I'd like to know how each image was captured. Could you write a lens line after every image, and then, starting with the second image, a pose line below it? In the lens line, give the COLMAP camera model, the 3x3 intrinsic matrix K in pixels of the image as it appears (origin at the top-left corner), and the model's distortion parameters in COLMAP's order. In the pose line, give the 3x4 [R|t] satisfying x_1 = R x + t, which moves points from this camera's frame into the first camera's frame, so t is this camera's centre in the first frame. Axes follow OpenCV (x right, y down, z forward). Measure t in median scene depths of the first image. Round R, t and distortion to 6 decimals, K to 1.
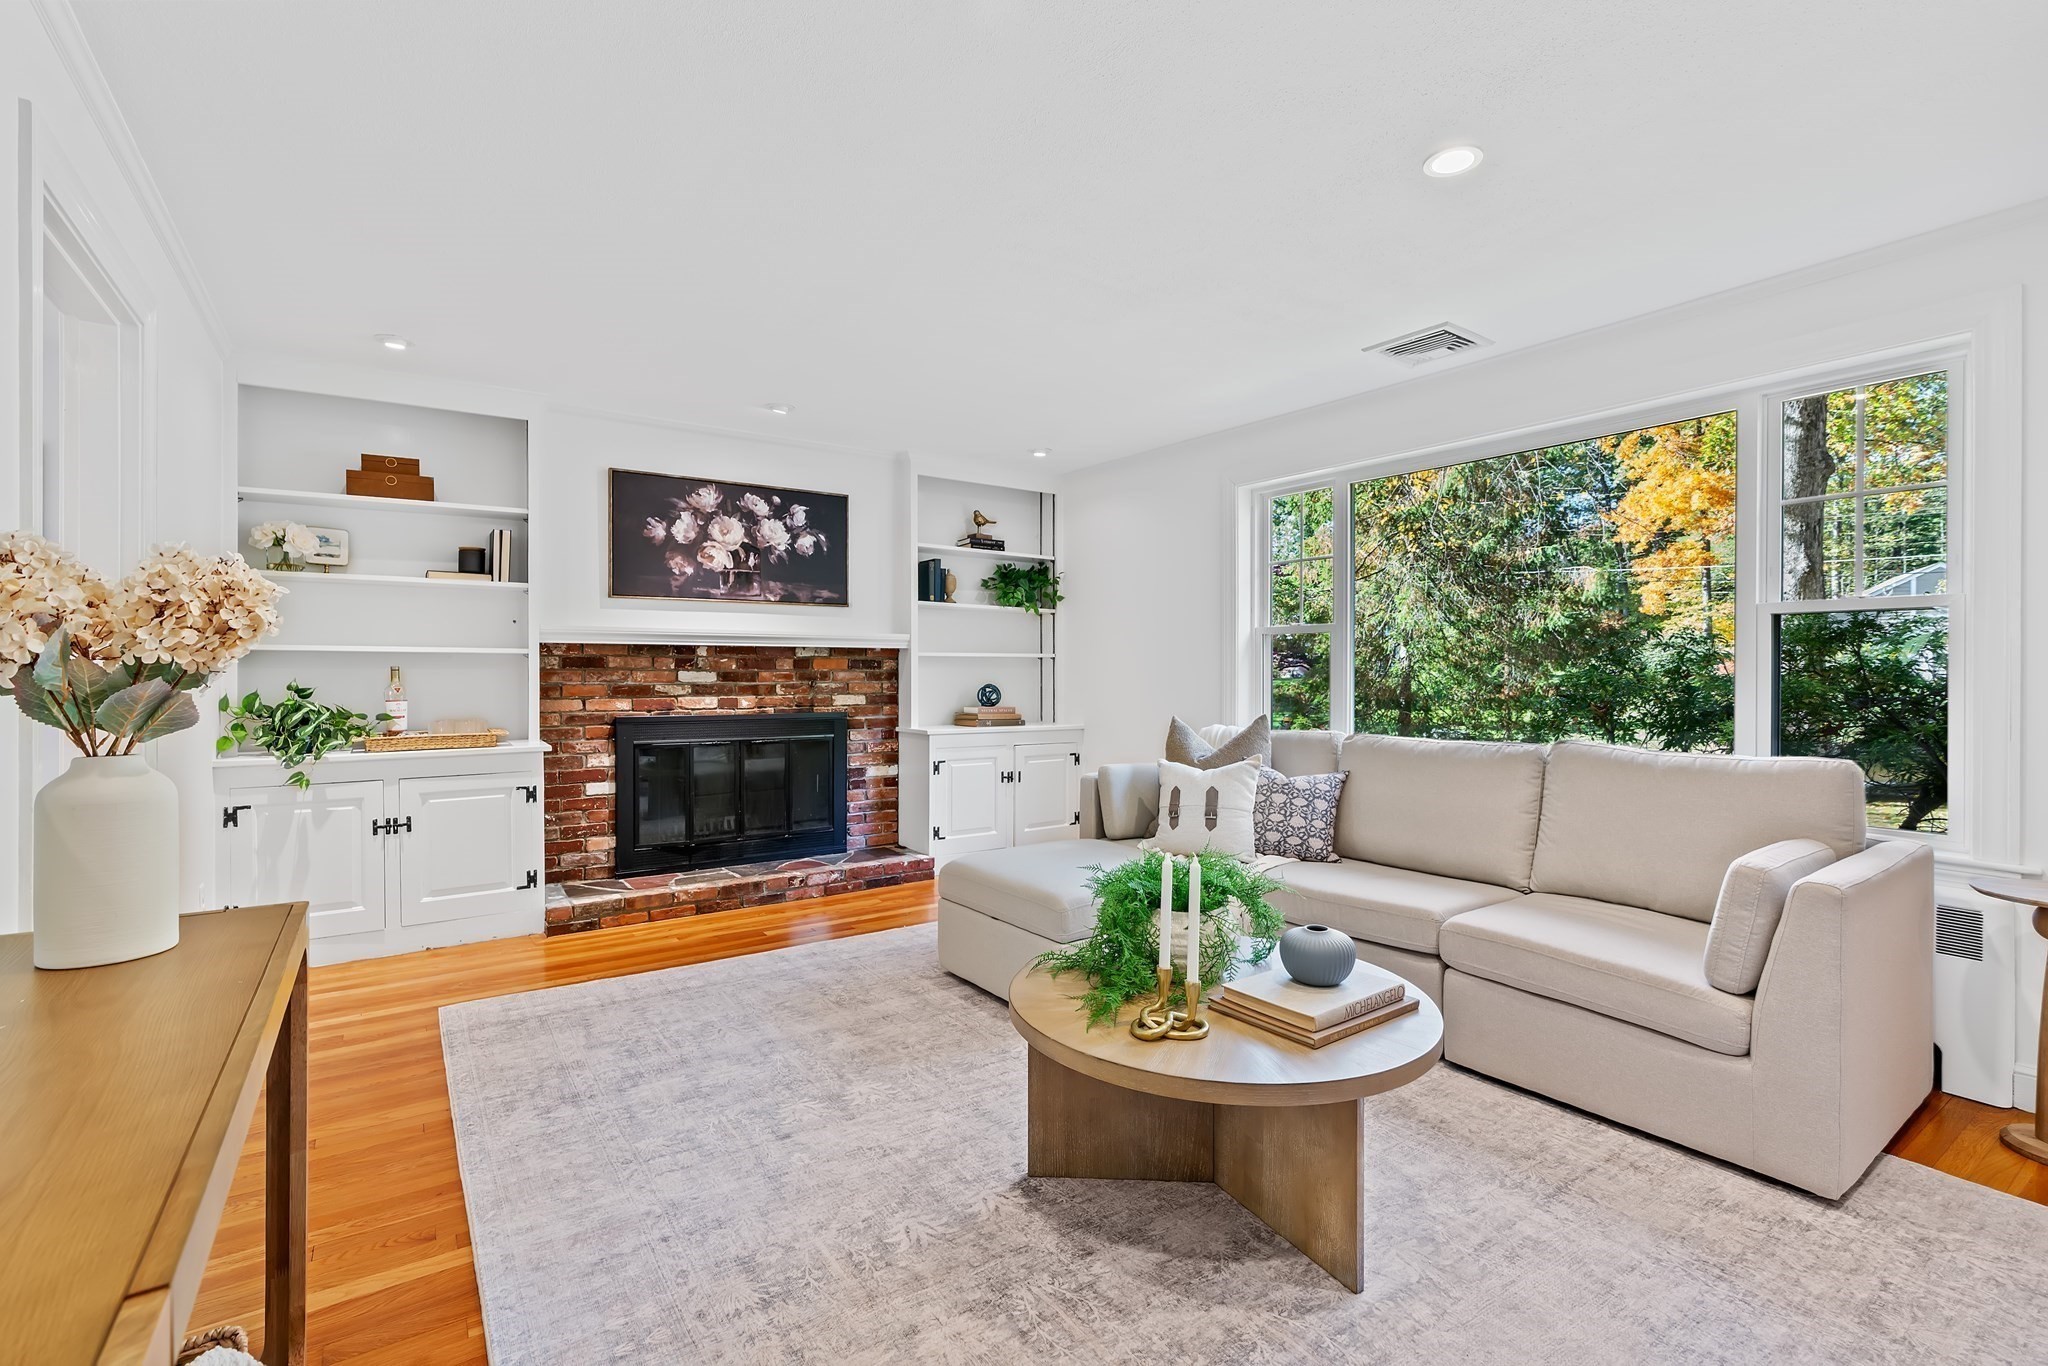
lens RADIAL K [[902.7, 0, 1017.6], [0, 902.7, 673.5], [0, 0, 1]] dist [0.002885, 0.000513]
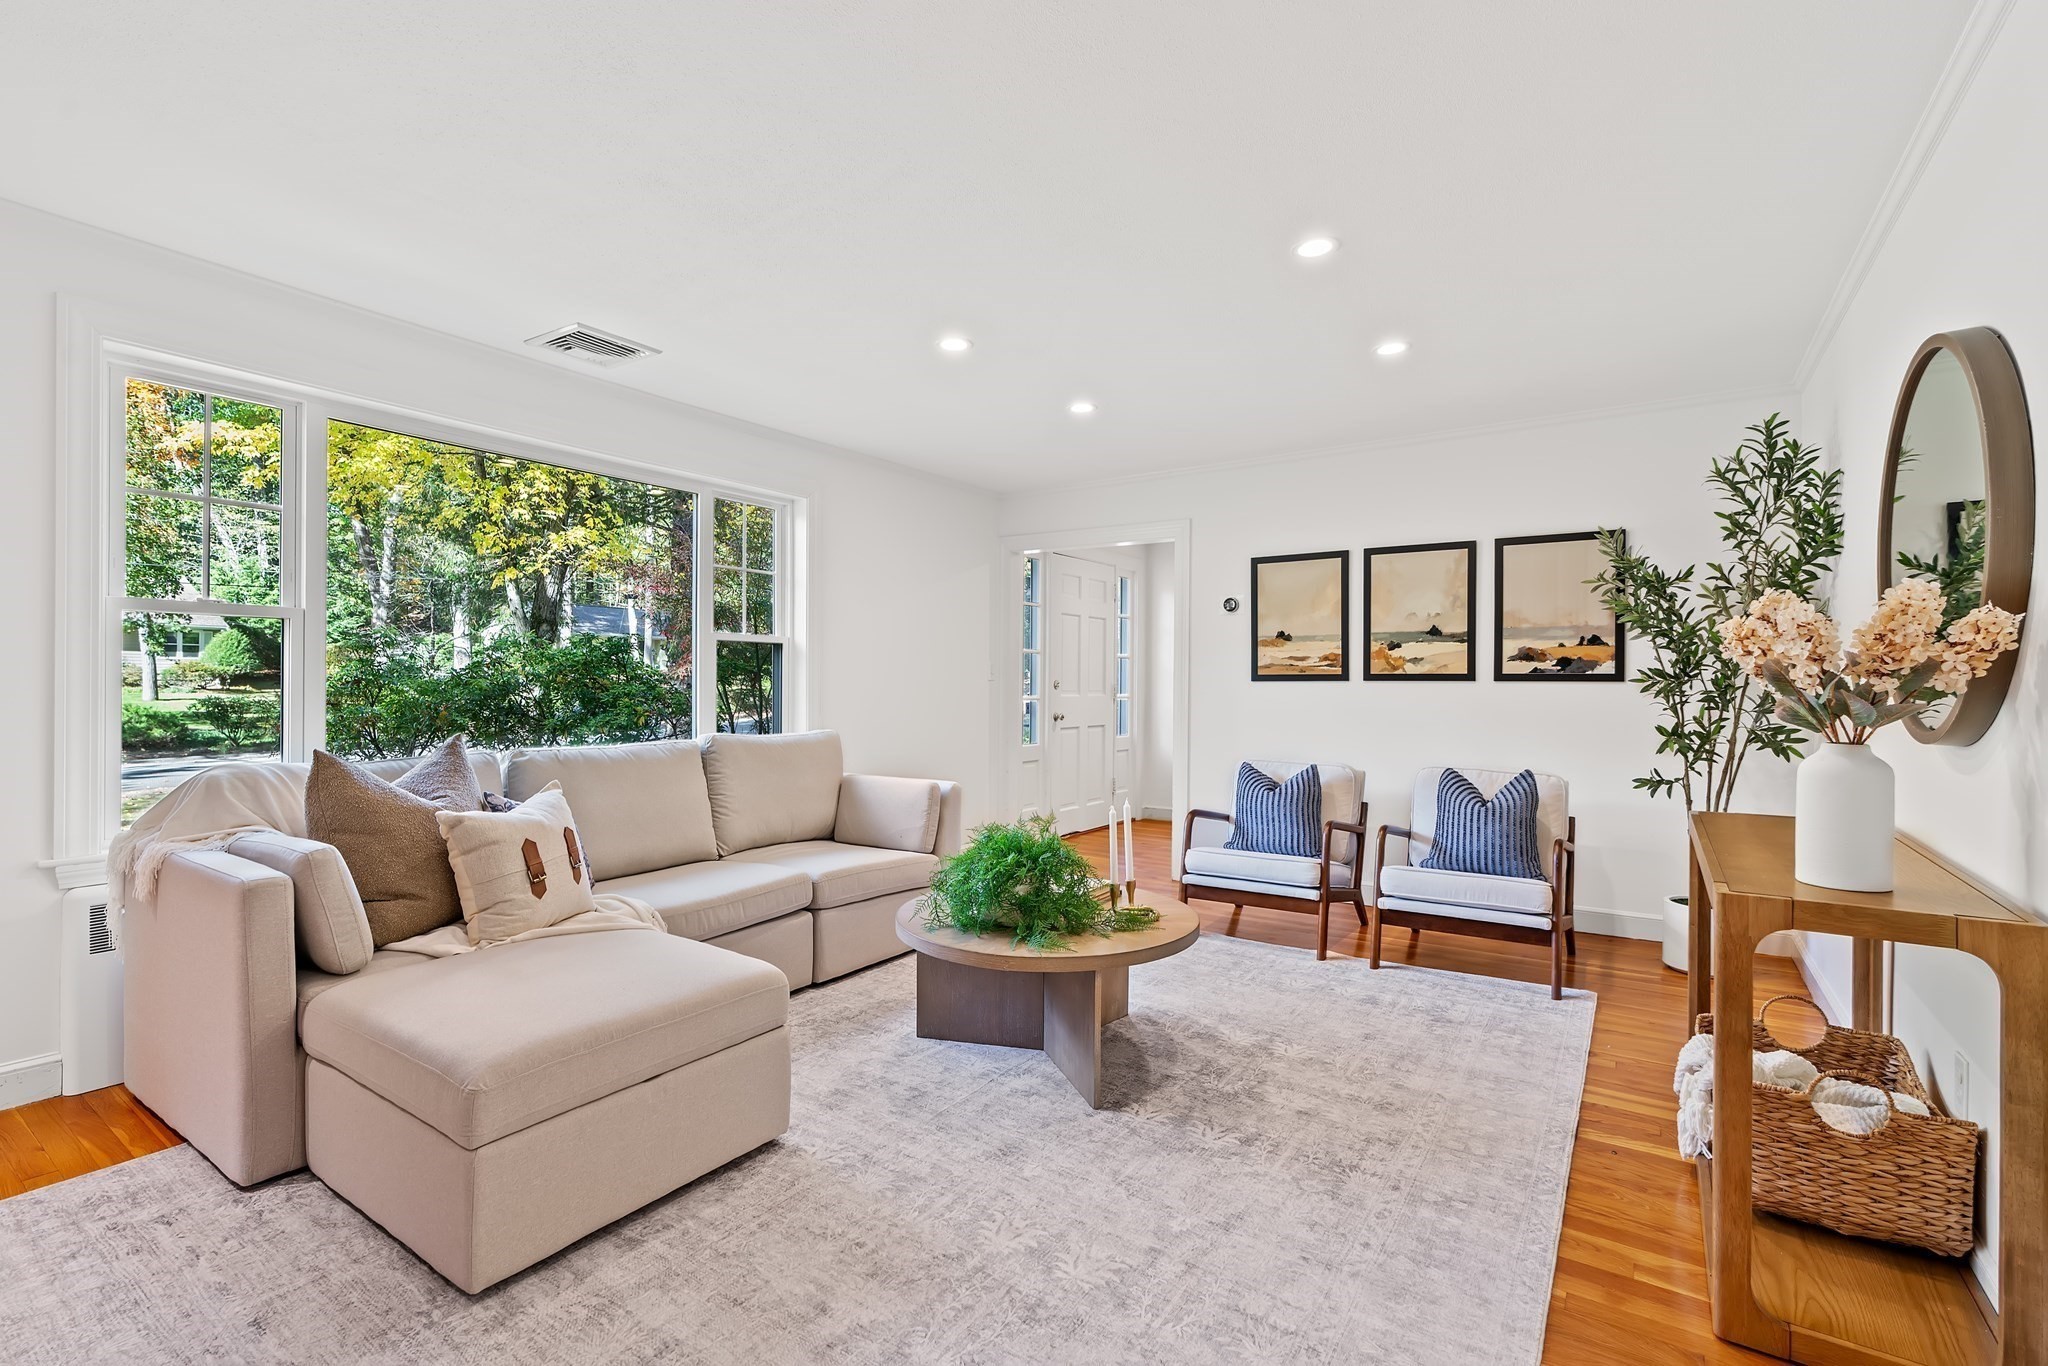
lens RADIAL K [[895.3, 0, 1020.5], [0, 895.3, 690.7], [0, 0, 1]] dist [0.000633, 0.000069]
pose [[-0.345630, -0.006170, 0.938351, -0.902508], [-0.008600, 0.999957, 0.003408, 0.005568], [-0.938332, -0.006892, -0.345668, 1.297807]]
